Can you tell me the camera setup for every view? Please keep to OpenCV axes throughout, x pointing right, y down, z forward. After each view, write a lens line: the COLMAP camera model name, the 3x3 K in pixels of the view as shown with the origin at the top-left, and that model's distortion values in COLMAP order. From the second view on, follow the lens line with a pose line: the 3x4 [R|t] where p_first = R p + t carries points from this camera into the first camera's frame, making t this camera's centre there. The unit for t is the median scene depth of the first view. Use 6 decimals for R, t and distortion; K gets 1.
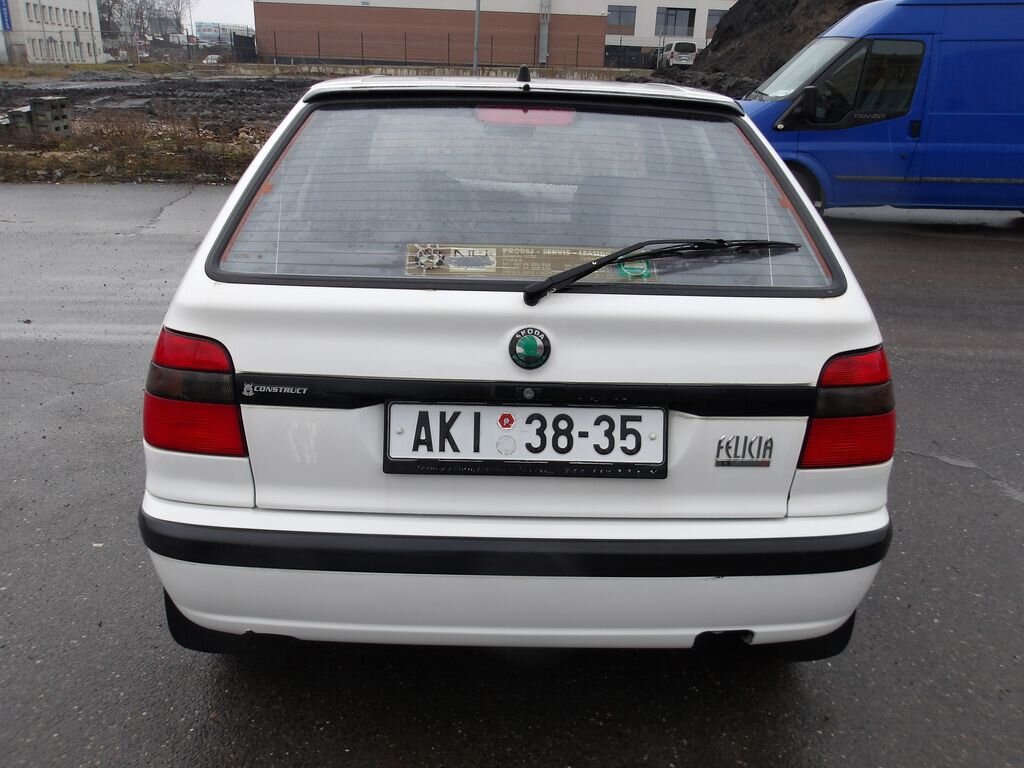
lens RADIAL K [[884.5, 0, 510.6], [0, 884.5, 374.4], [0, 0, 1]] dist [-0.021927, 0.045472]
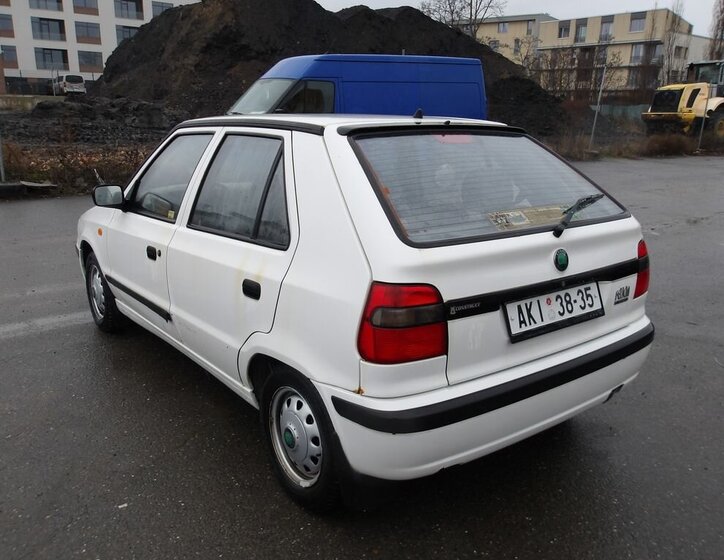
lens RADIAL K [[644.3, 0, 357.6], [0, 644.3, 277.7], [0, 0, 1]] dist [-0.014983, 0.033229]
pose [[0.807220, -0.165174, 0.566668, -0.846732], [0.195674, 0.980643, 0.007101, -0.065978], [-0.556872, 0.105150, 0.823916, 0.086492]]
